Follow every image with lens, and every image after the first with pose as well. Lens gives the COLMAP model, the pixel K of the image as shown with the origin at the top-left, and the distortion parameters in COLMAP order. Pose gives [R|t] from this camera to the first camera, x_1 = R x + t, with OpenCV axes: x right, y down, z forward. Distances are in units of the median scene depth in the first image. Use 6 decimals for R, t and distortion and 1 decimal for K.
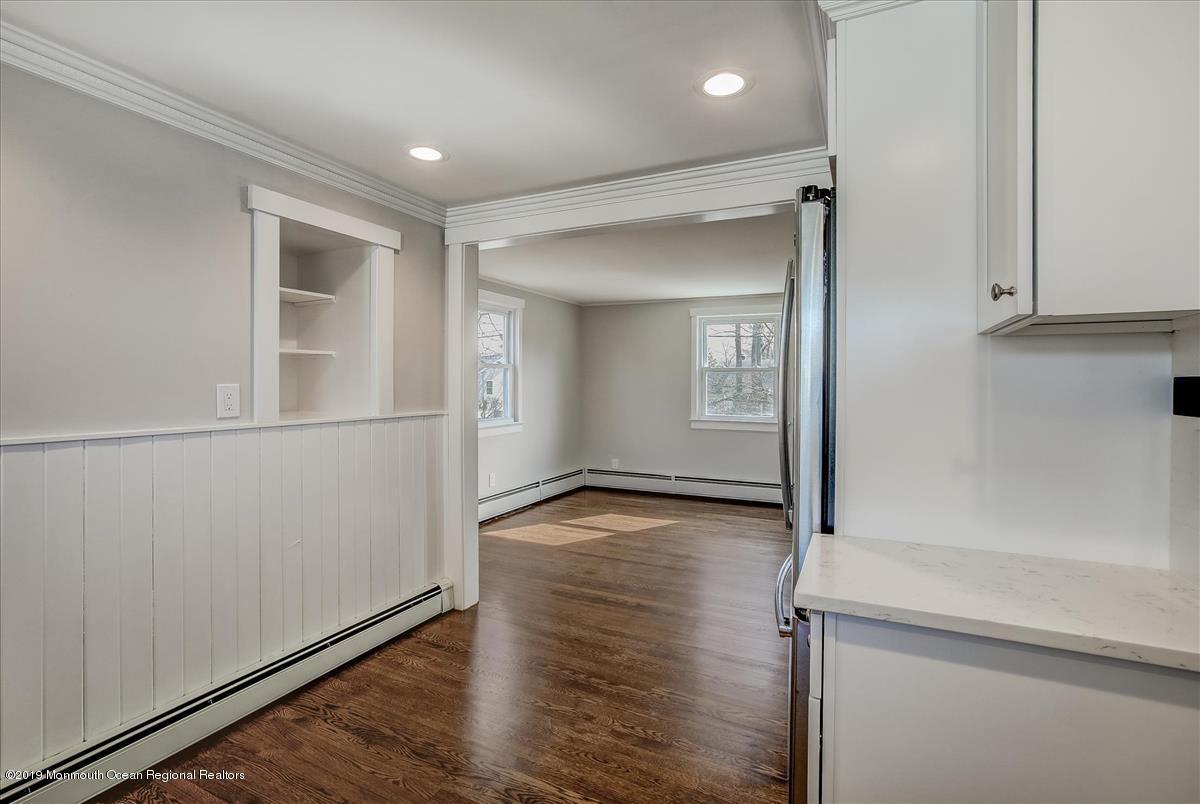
lens RADIAL K [[545.7, 0, 611.8], [0, 545.7, 401.9], [0, 0, 1]] dist [-0.012902, 0.000409]
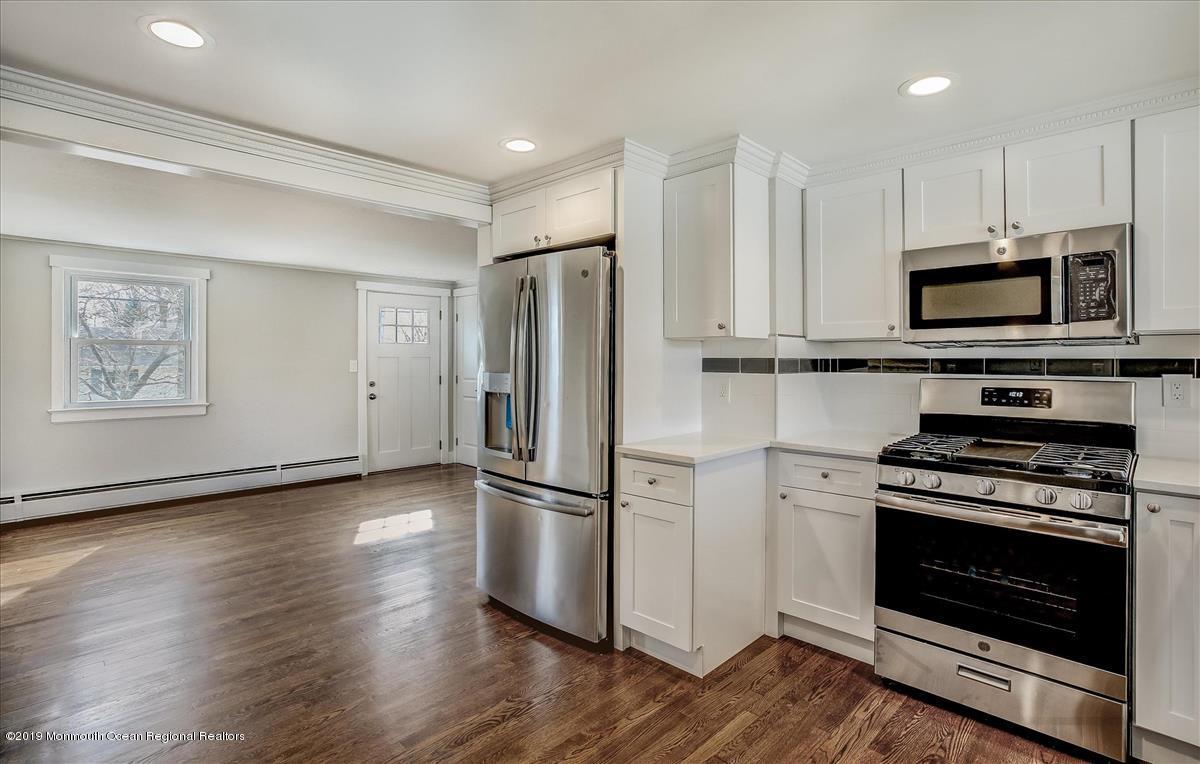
lens RADIAL K [[567.7, 0, 585.2], [0, 567.7, 357.6], [0, 0, 1]] dist [-0.018239, 0.004747]
pose [[0.332651, -0.002280, 0.943047, -0.314195], [0.033104, 0.999409, -0.009261, -0.006111], [-0.942469, 0.034299, 0.332530, 0.100720]]
